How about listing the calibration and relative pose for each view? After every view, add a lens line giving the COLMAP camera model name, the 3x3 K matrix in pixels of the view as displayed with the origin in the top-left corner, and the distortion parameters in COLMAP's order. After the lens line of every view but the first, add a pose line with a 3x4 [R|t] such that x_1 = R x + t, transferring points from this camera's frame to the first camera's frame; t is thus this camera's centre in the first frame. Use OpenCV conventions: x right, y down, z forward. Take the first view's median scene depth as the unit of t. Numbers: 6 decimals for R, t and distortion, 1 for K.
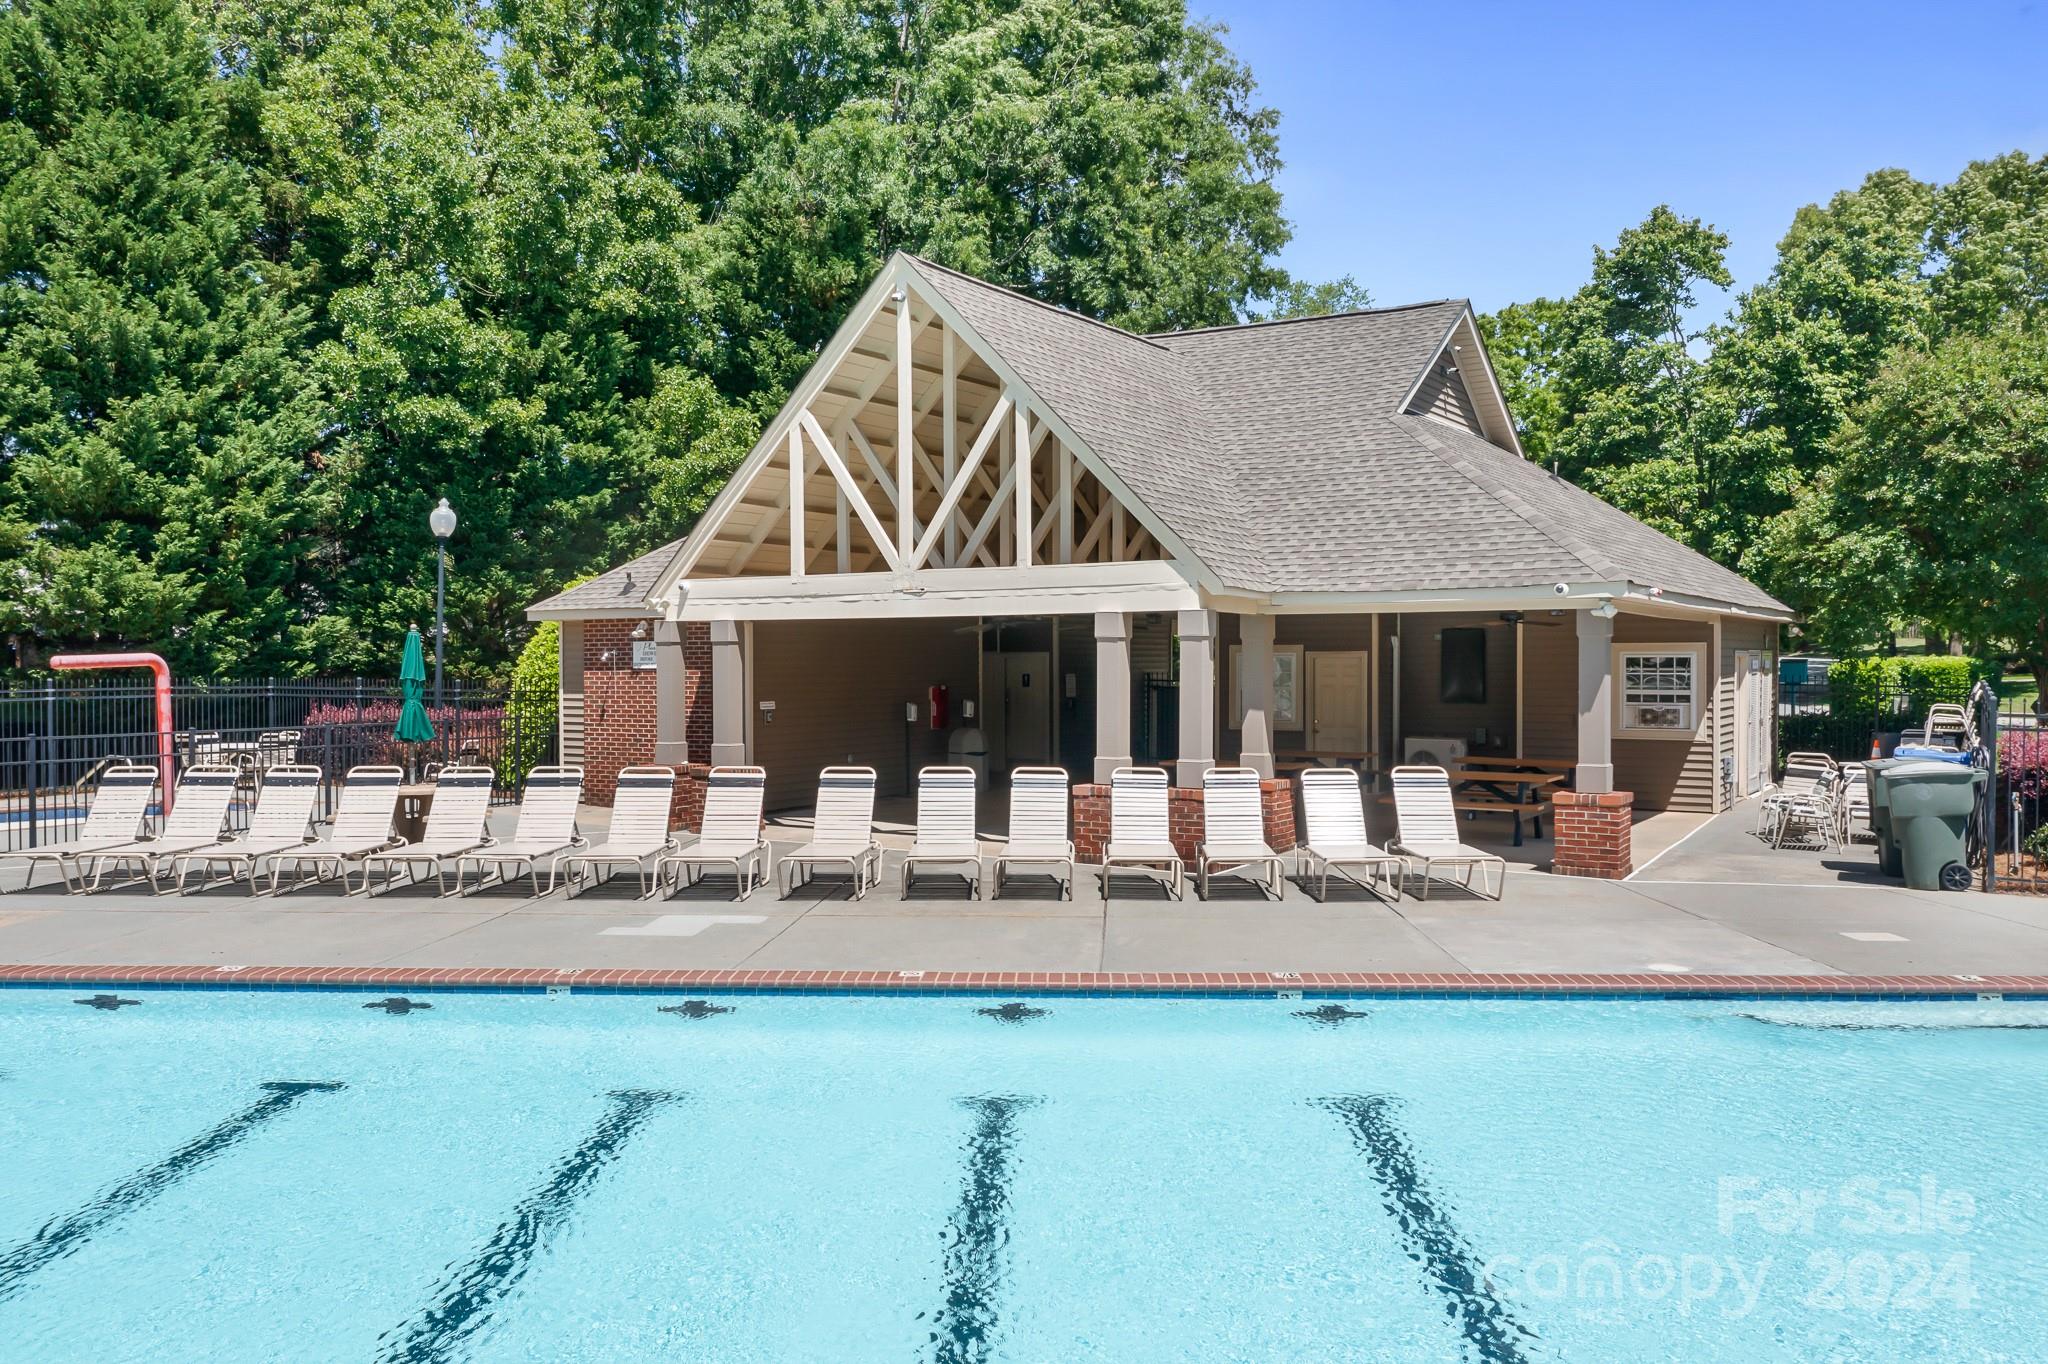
lens RADIAL K [[1645.8, 0, 1011.4], [0, 1645.8, 680.0], [0, 0, 1]] dist [-0.013961, 0.000639]
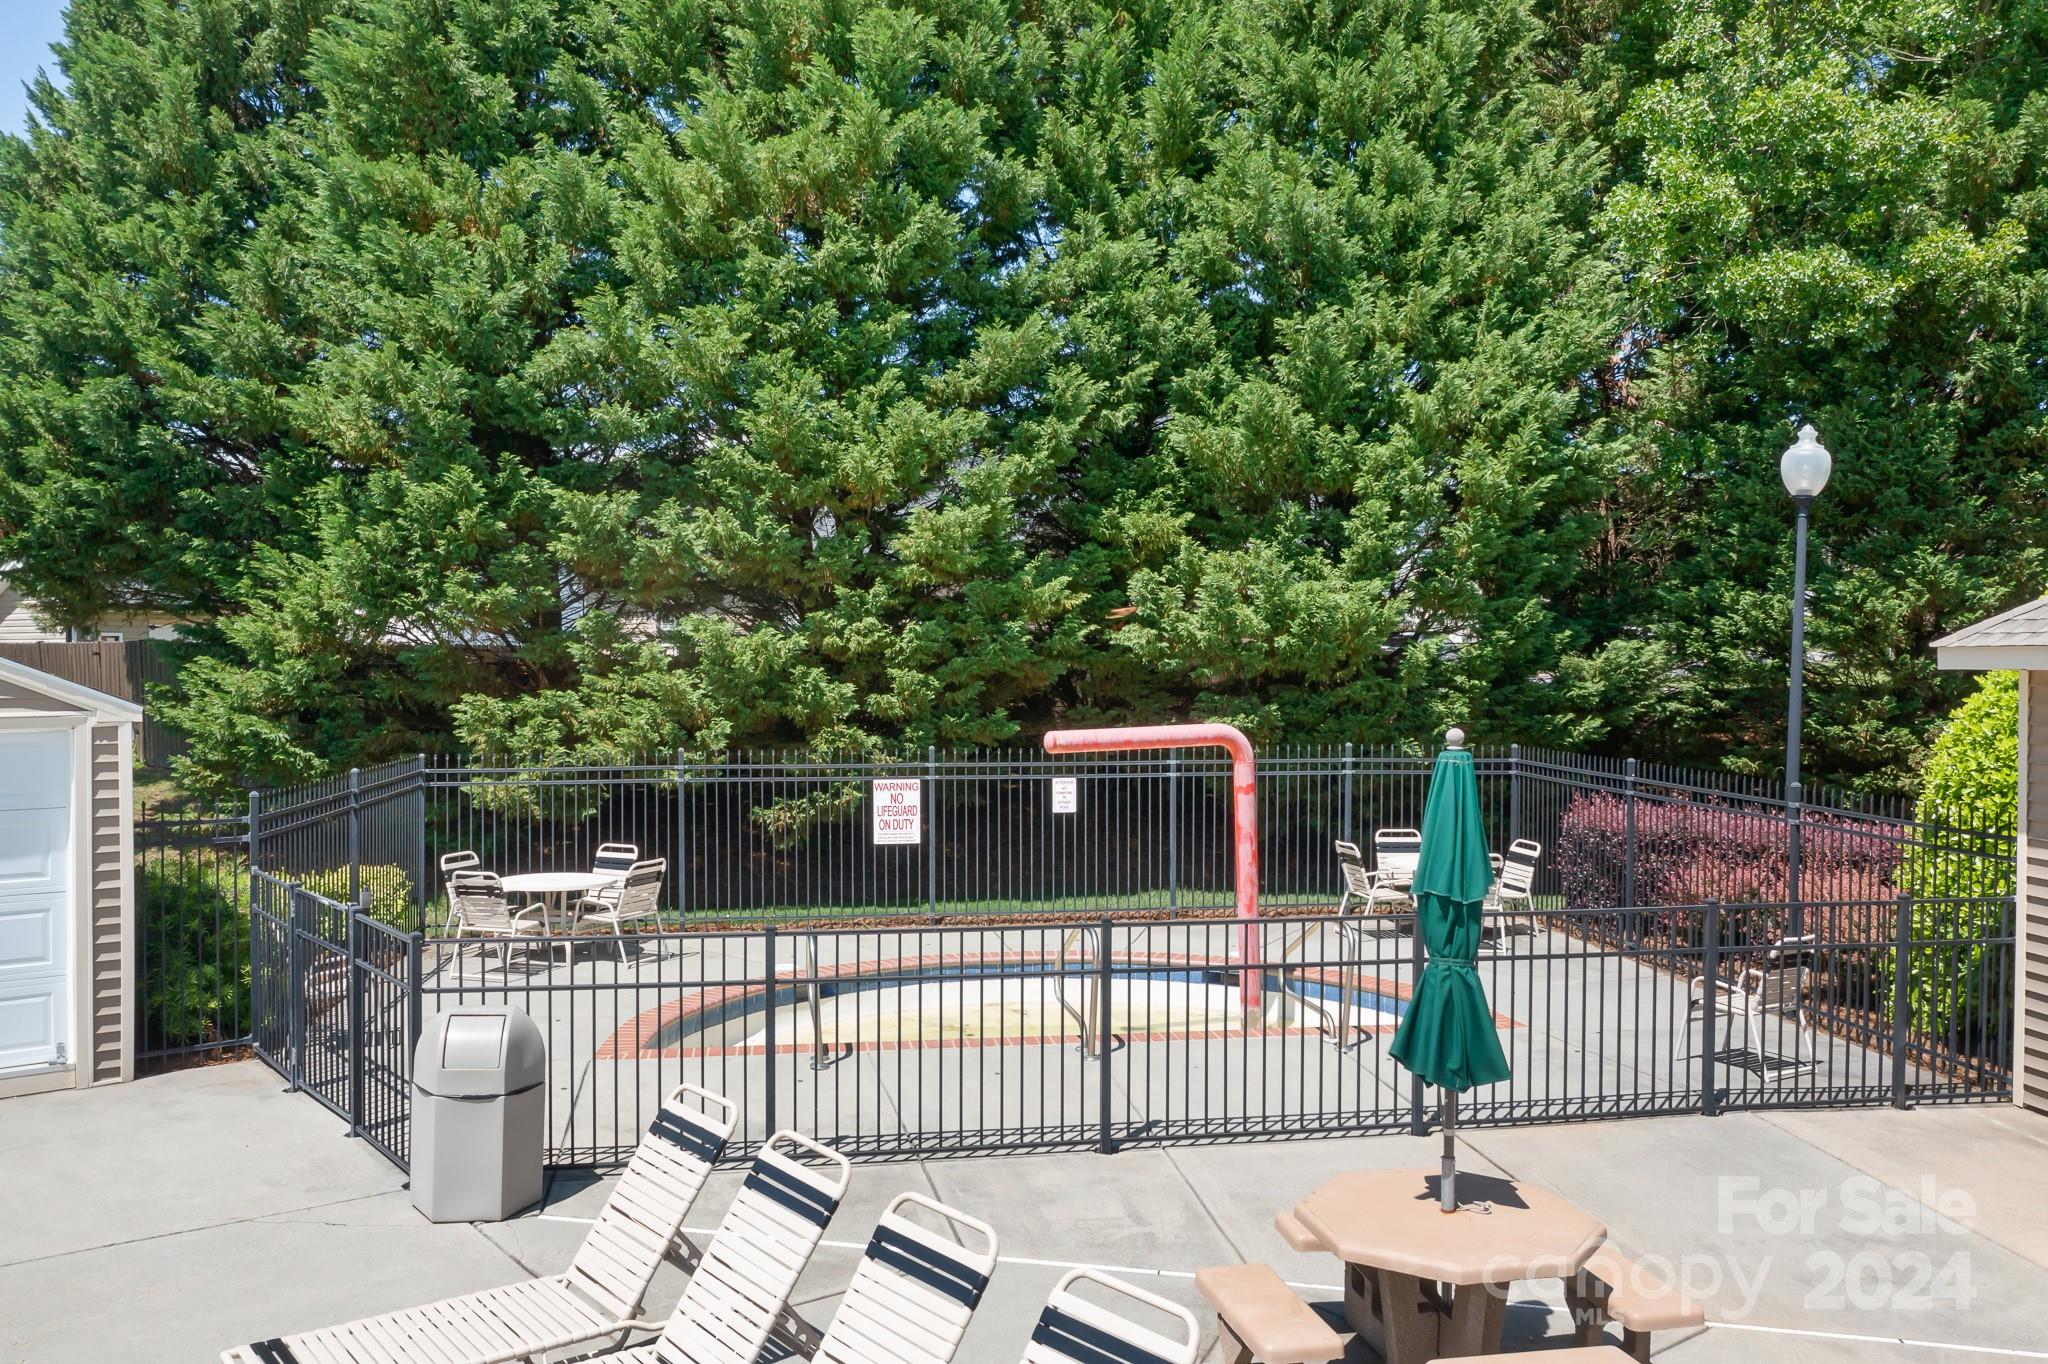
lens RADIAL K [[1645.8, 0, 1011.4], [0, 1645.8, 680.0], [0, 0, 1]] dist [-0.013961, 0.000639]
pose [[0.655870, 0.015112, -0.754723, -0.112375], [-0.013174, 0.999876, 0.008572, -0.029009], [0.754759, 0.004320, 0.655988, 0.463095]]
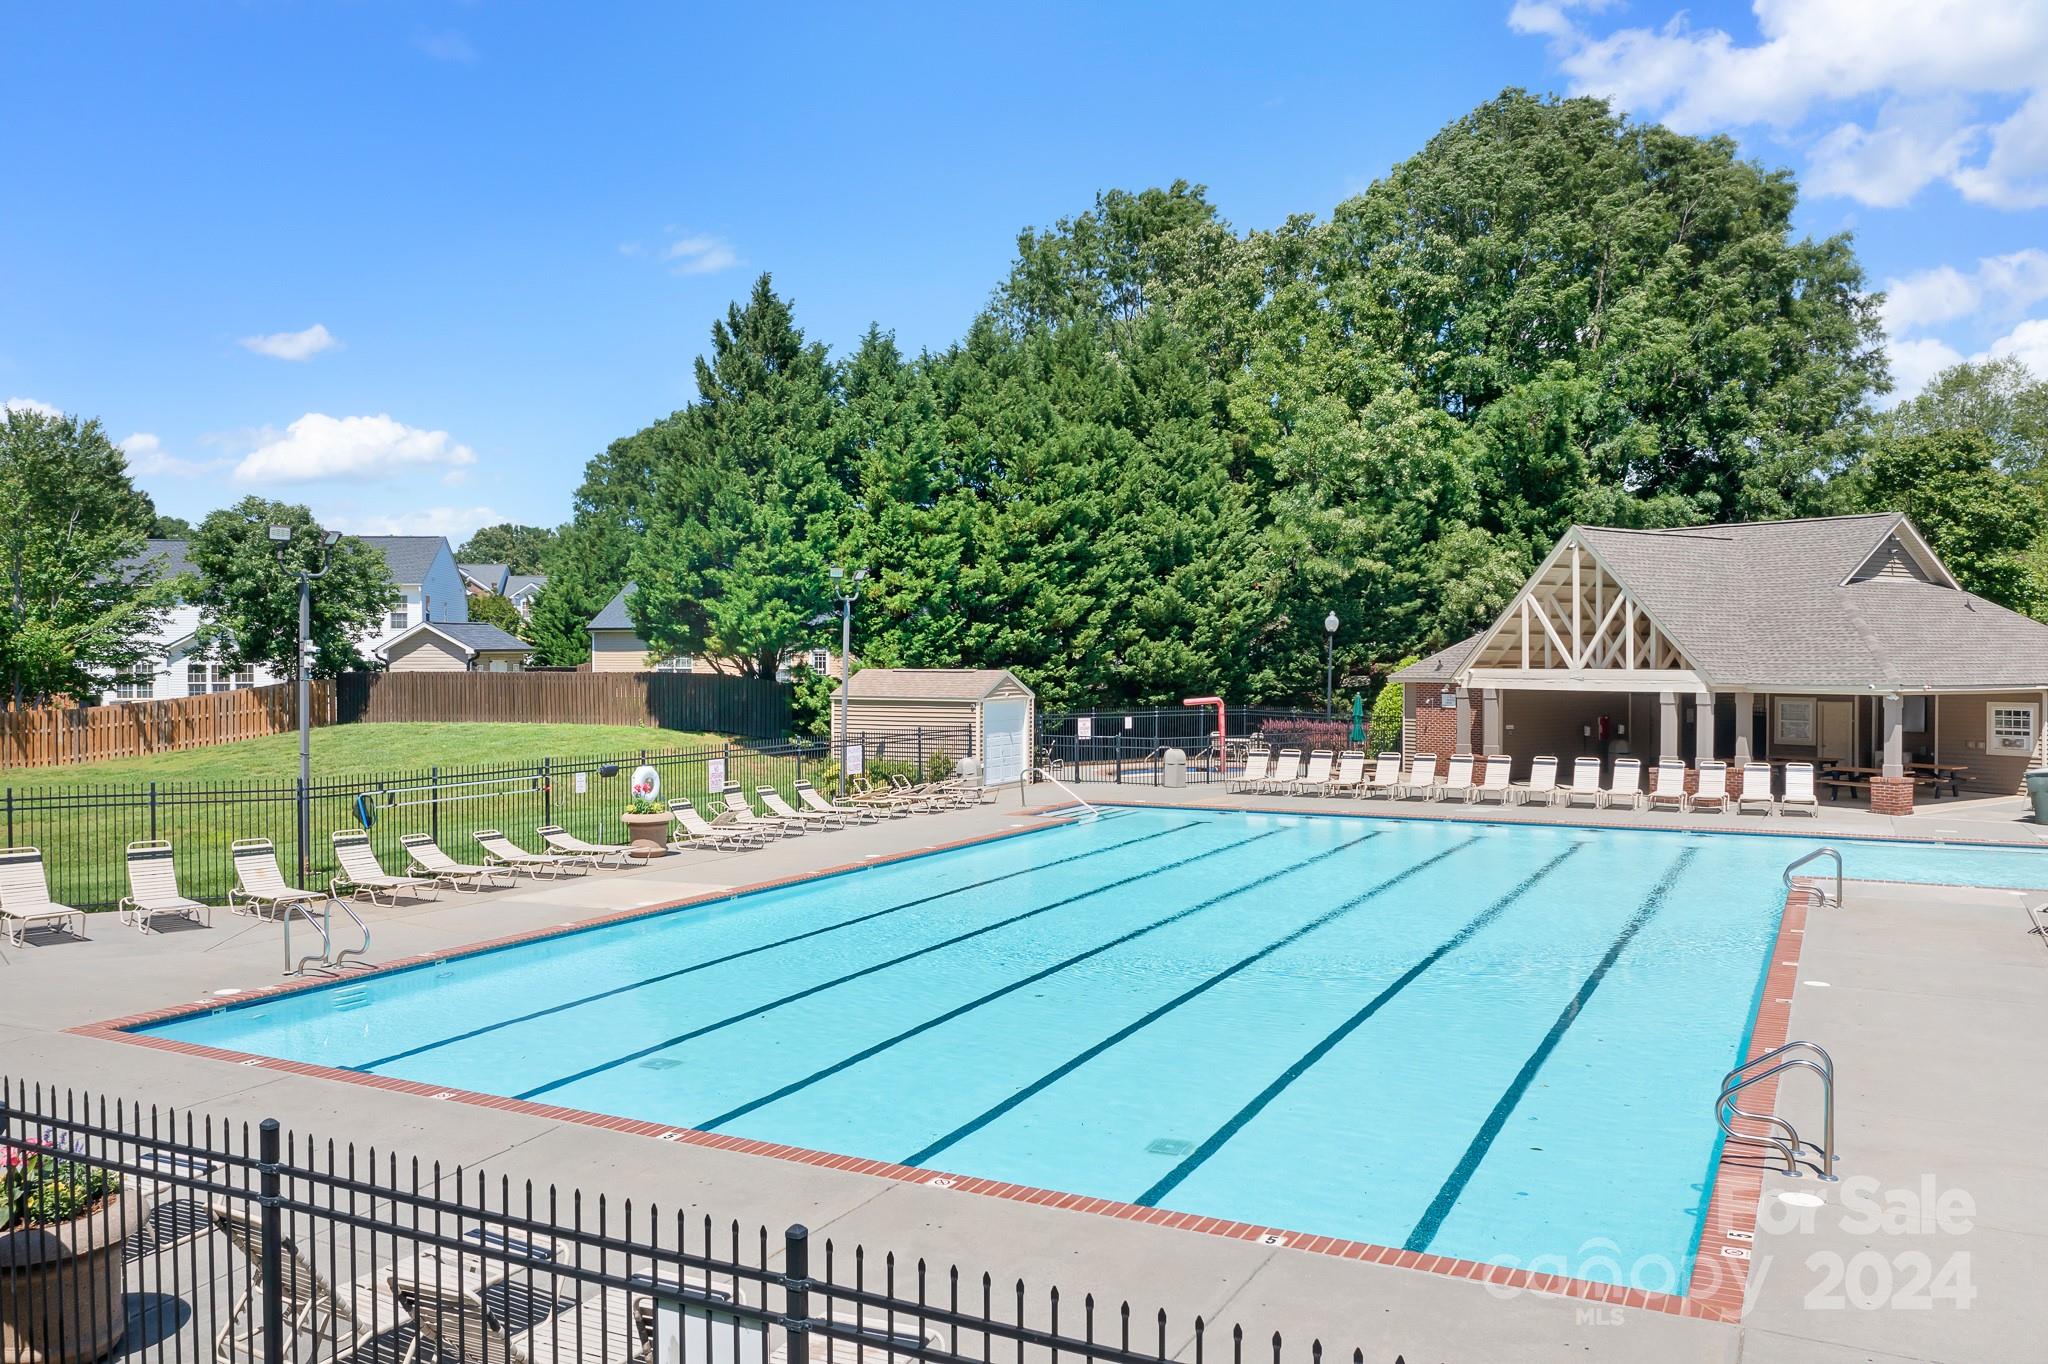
lens RADIAL K [[1670.4, 0, 972.1], [0, 1670.4, 643.0], [0, 0, 1]] dist [-0.045460, -0.002757]
pose [[0.898542, 0.000595, -0.438886, 0.127900], [-0.007957, 0.999857, -0.014935, -0.042817], [0.438815, 0.016912, 0.898418, -0.934098]]
